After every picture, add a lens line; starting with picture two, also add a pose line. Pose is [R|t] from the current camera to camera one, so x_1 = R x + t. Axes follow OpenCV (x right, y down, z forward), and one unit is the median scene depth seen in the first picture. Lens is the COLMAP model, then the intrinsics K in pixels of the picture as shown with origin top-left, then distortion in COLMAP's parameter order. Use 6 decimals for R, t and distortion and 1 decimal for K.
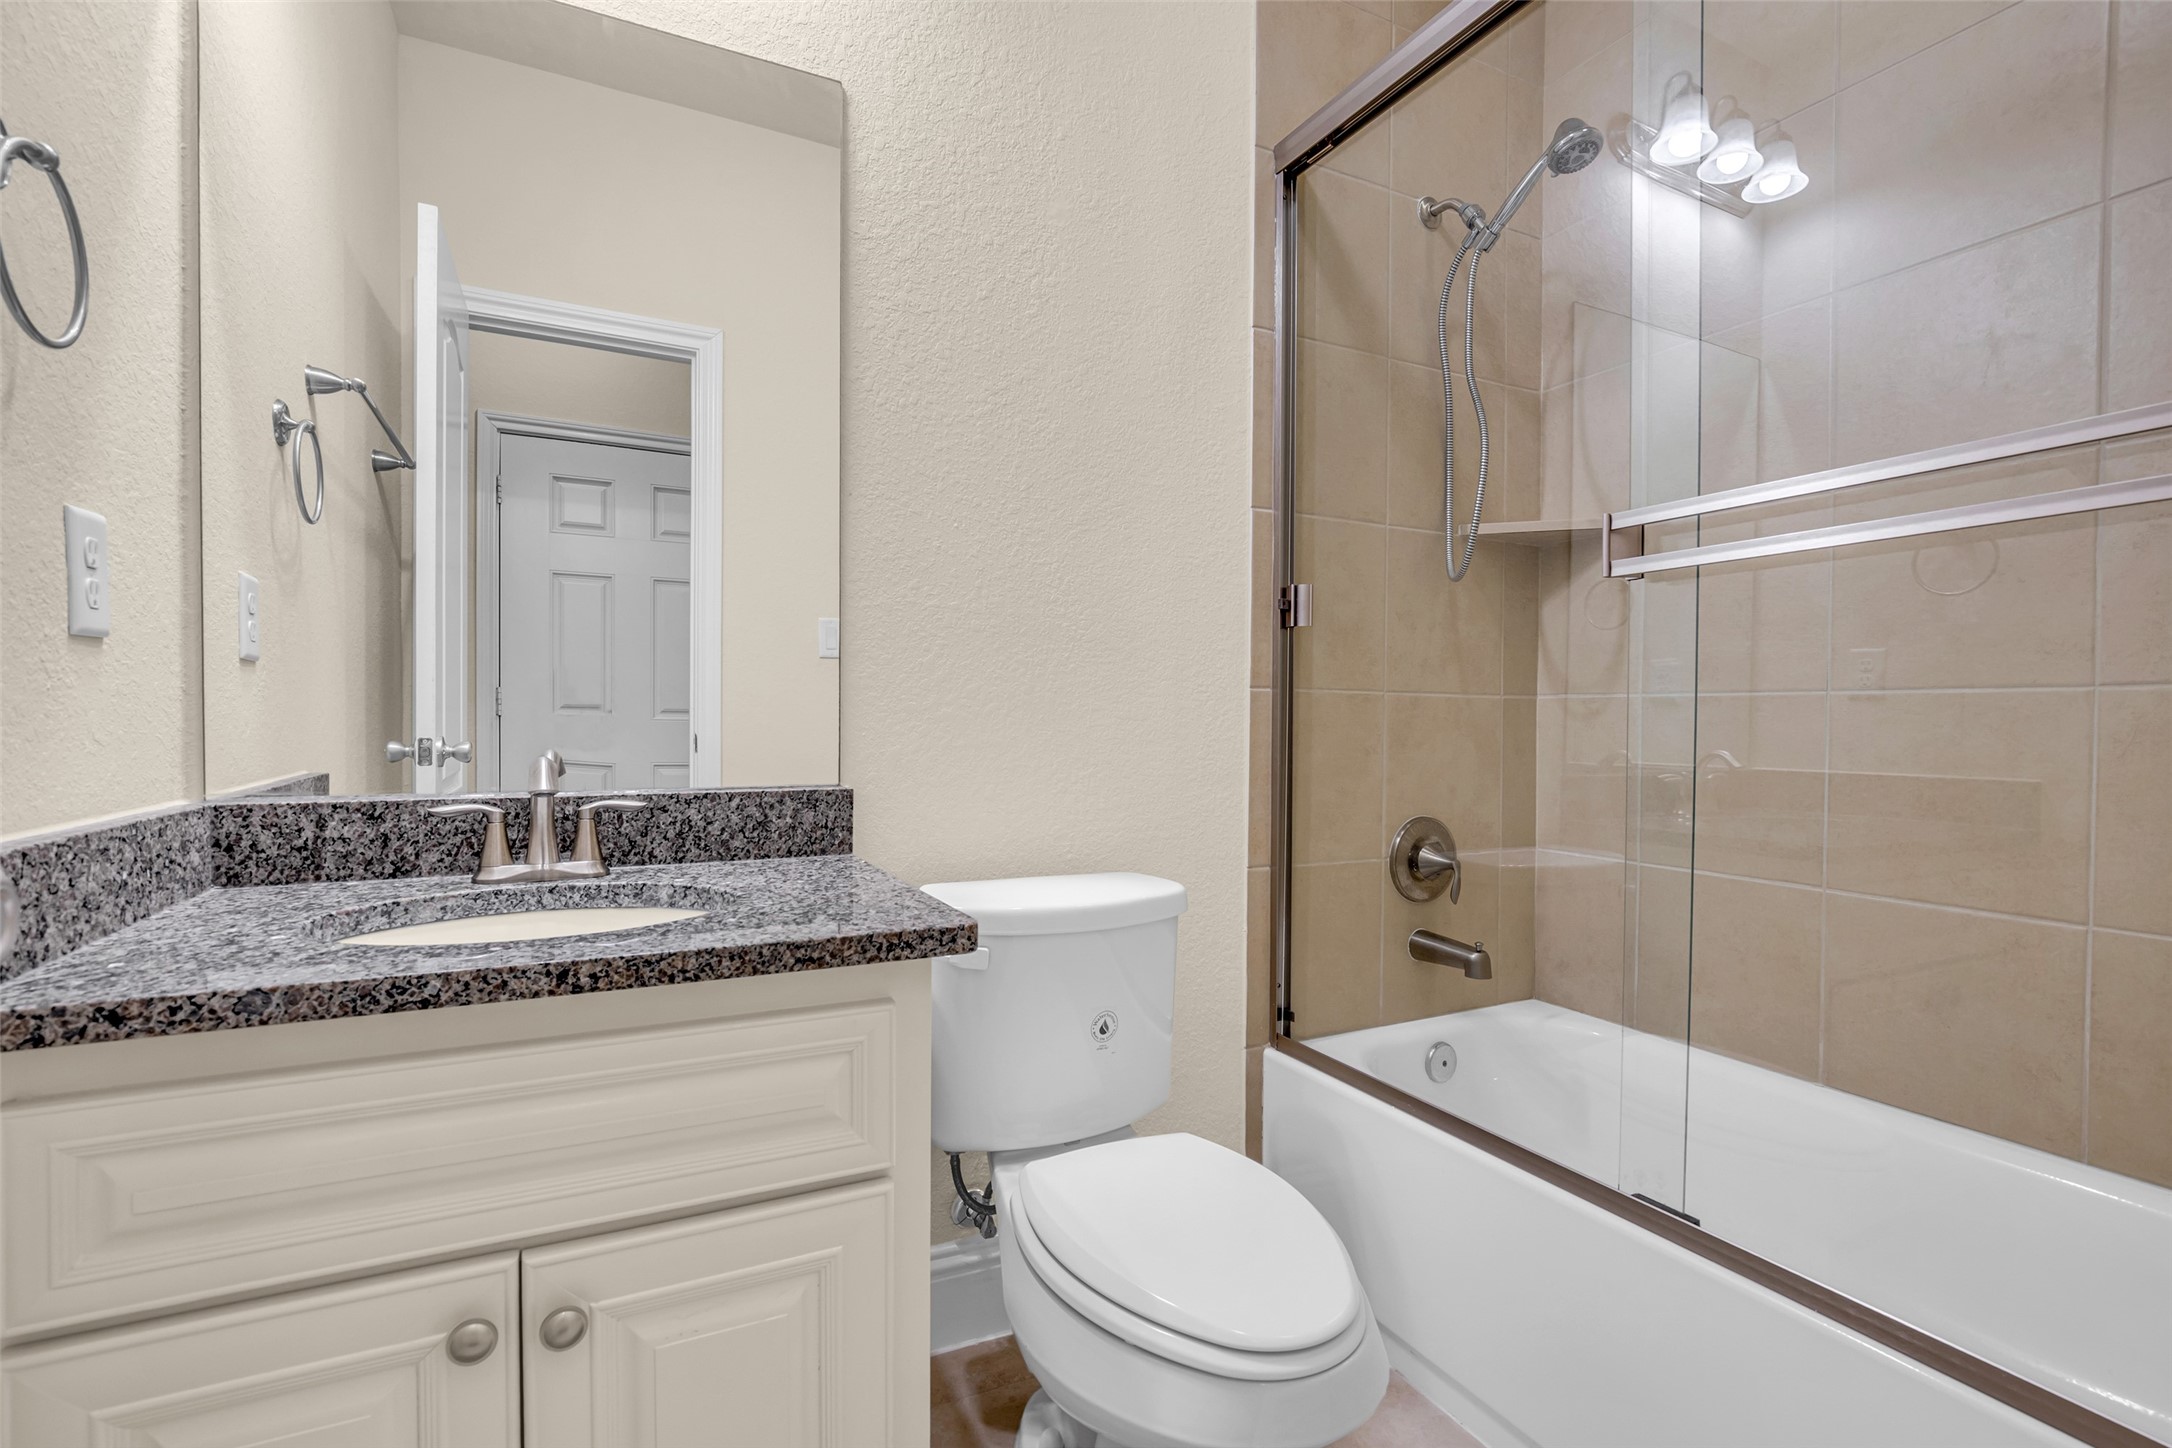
lens RADIAL K [[995.9, 0, 1080.6], [0, 995.9, 726.9], [0, 0, 1]] dist [-0.023466, 0.009464]
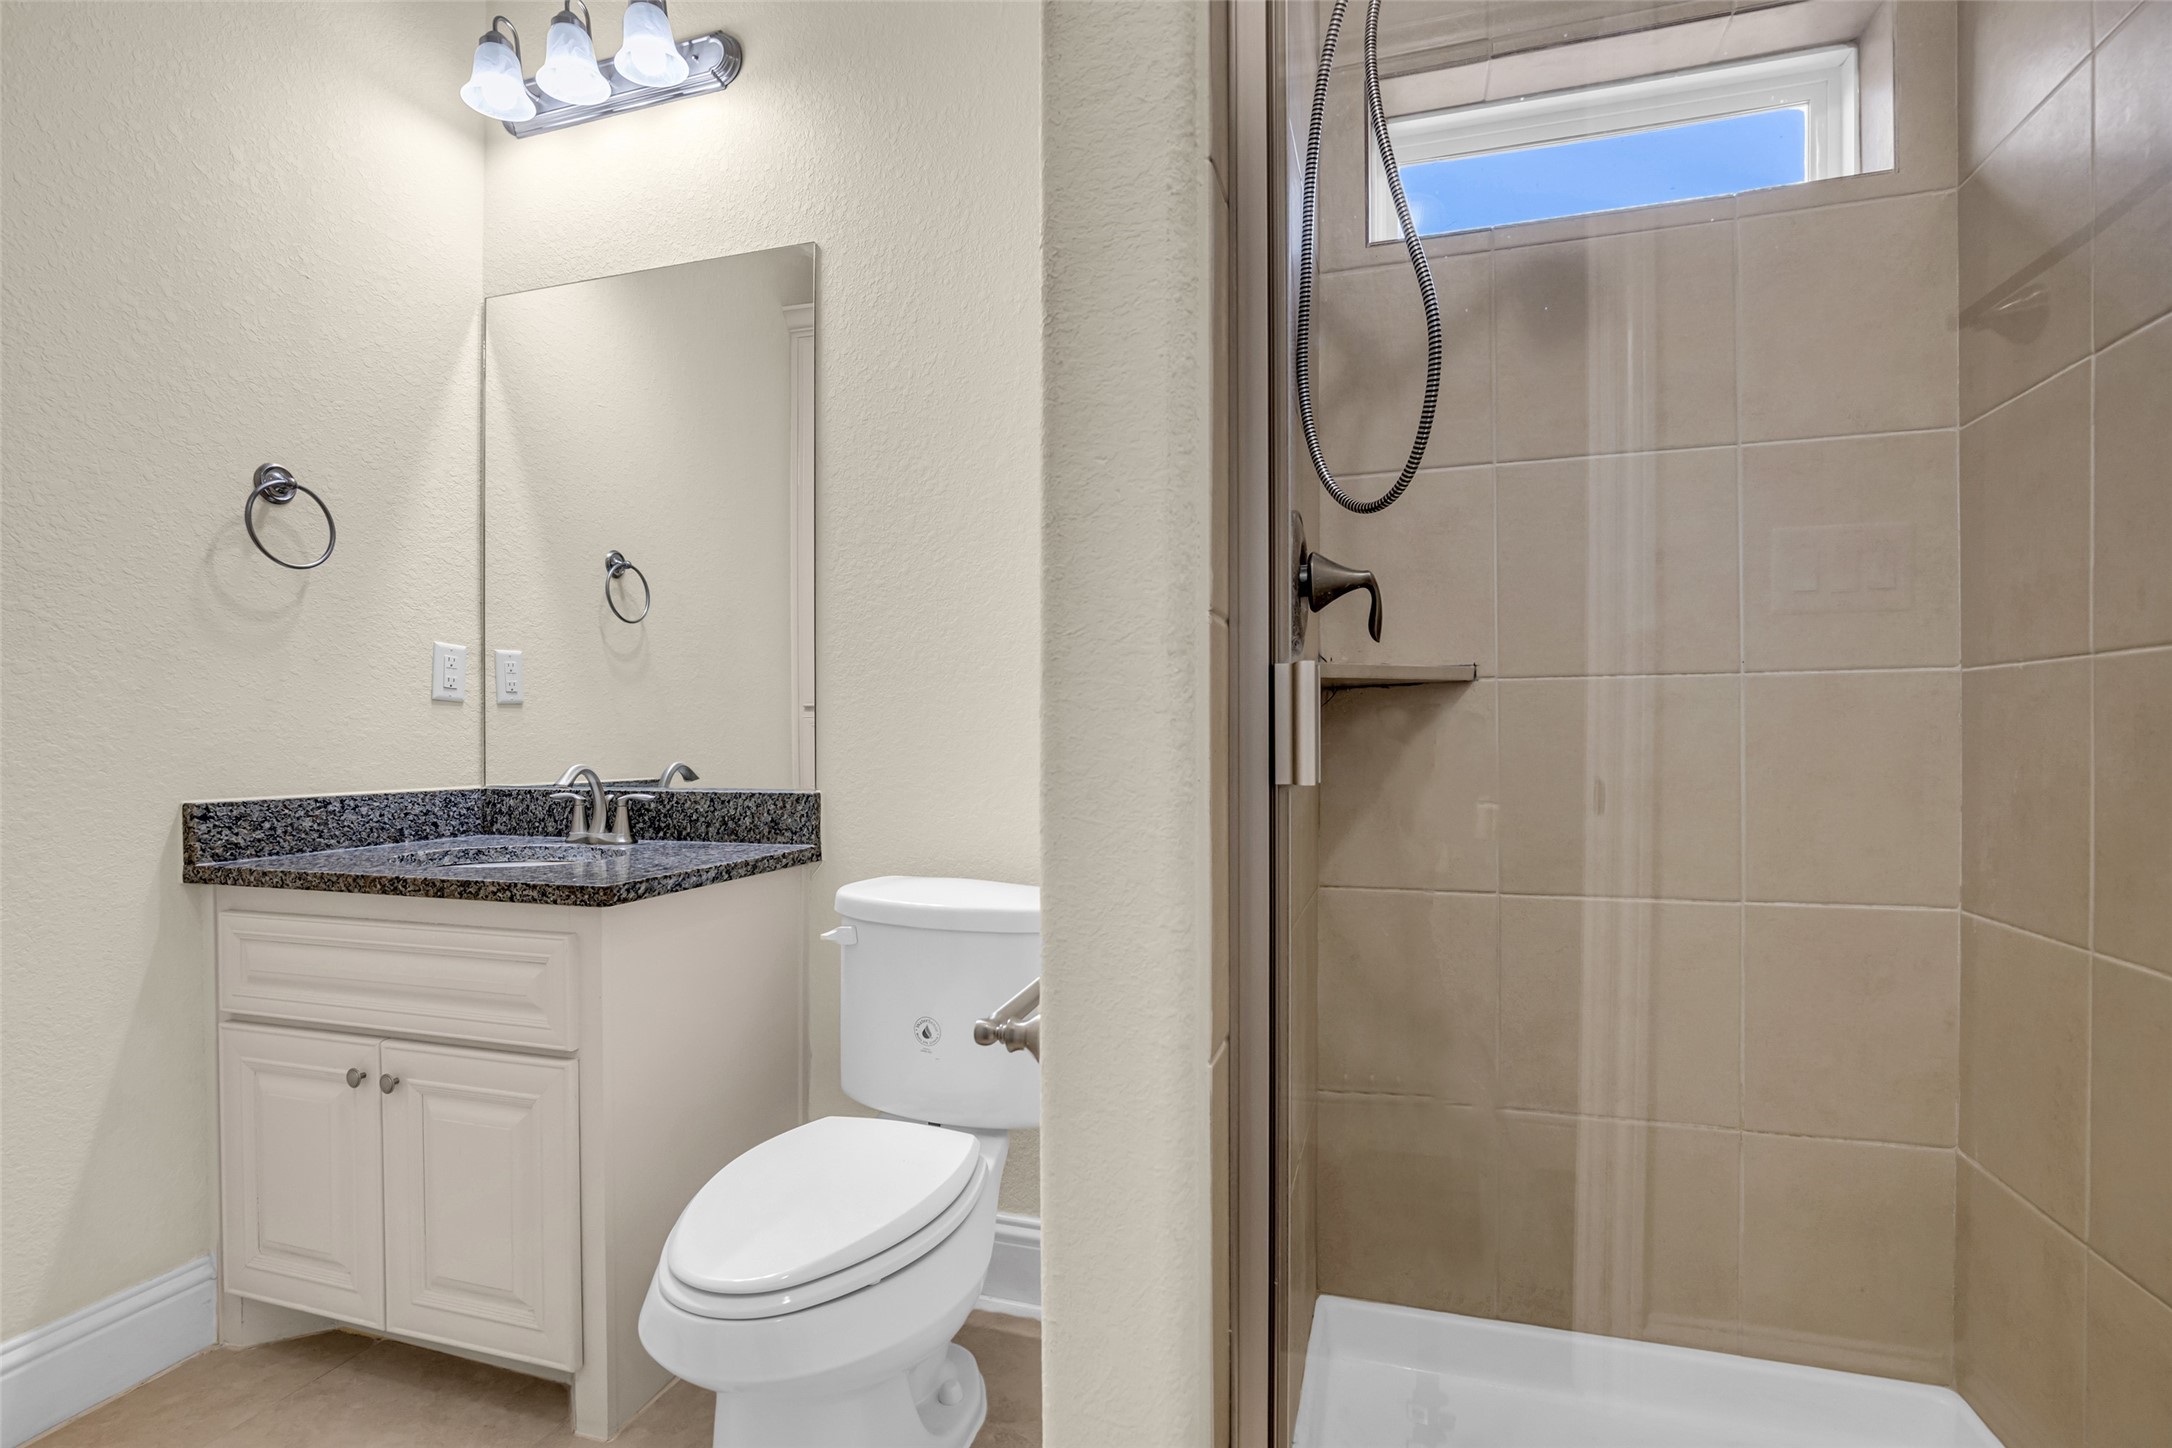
lens RADIAL K [[995.9, 0, 1080.6], [0, 995.9, 726.9], [0, 0, 1]] dist [-0.023466, 0.009464]
pose [[0.756655, -0.013198, -0.653681, 1.119398], [0.001324, 0.999825, -0.018653, 0.000829], [0.653813, 0.013248, 0.756541, 0.329941]]
